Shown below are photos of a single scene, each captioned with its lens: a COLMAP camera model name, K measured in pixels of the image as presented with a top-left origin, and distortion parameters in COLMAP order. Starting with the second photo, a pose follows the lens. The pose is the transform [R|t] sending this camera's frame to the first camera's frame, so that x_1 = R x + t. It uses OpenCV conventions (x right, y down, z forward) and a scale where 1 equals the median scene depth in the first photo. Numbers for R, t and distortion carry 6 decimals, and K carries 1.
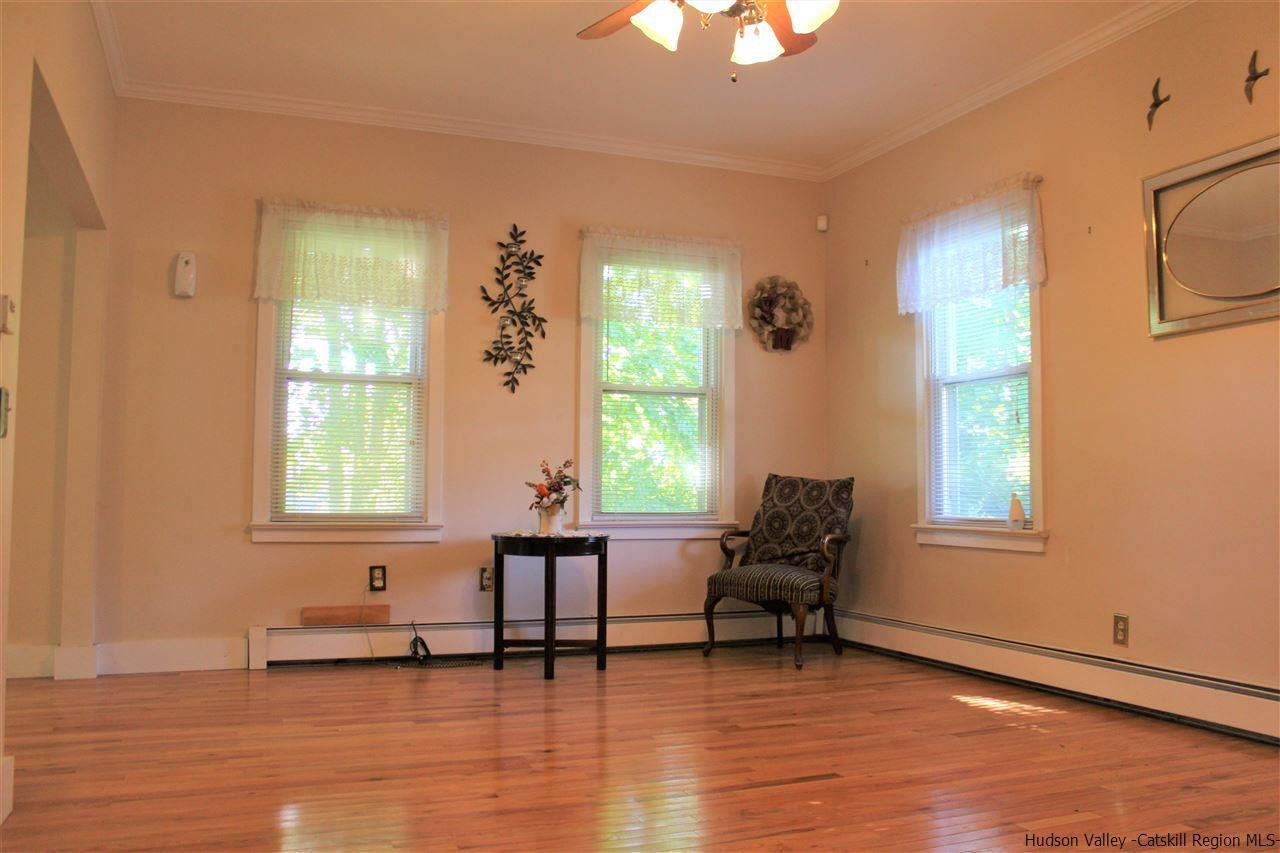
lens RADIAL K [[1065.4, 0, 641.5], [0, 1065.4, 424.9], [0, 0, 1]] dist [-0.138634, 0.115421]
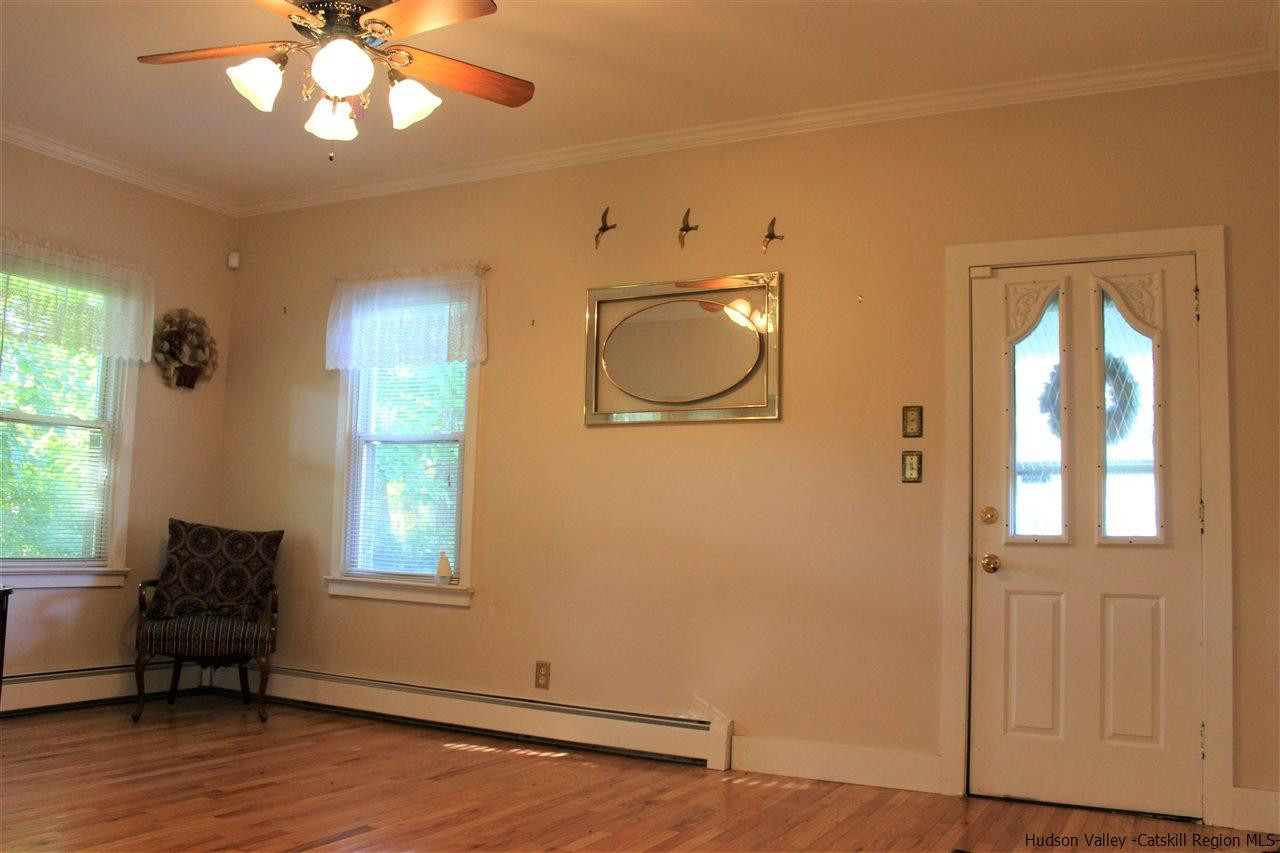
lens RADIAL K [[1113.7, 0, 638.2], [0, 1113.7, 433.1], [0, 0, 1]] dist [-0.168492, 0.172278]
pose [[0.768789, 0.074213, 0.635182, -0.201347], [-0.066156, 0.997144, -0.036433, -0.025752], [-0.636072, -0.014012, 0.771503, -0.008266]]
